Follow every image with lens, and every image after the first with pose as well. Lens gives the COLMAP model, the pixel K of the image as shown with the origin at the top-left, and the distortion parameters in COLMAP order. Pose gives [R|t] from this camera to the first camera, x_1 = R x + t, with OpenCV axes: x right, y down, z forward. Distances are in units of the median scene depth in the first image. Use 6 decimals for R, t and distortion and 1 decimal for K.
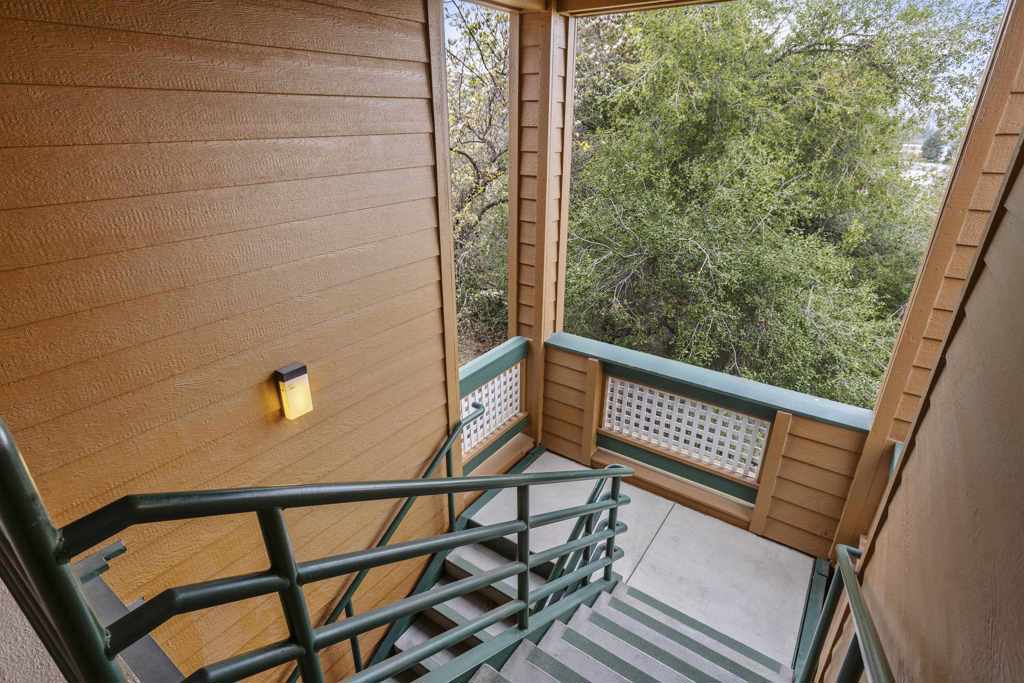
lens RADIAL K [[517.6, 0, 512.0], [0, 517.6, 341.5], [0, 0, 1]] dist [-0.000313, -0.000015]
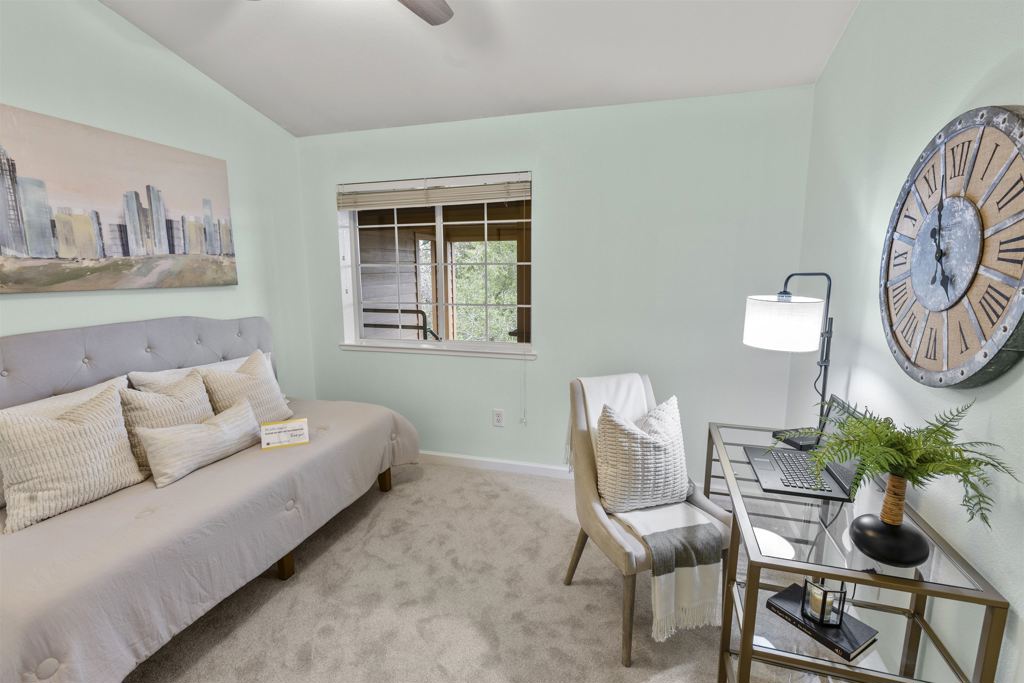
lens RADIAL K [[478.1, 0, 512.0], [0, 478.1, 341.5], [0, 0, 1]] dist [0.000370, 0.000113]
pose [[0.950326, -0.054167, 0.306507, -0.225558], [0.129114, 0.964624, -0.229847, 0.290987], [-0.283214, 0.258004, 0.923701, -0.745574]]
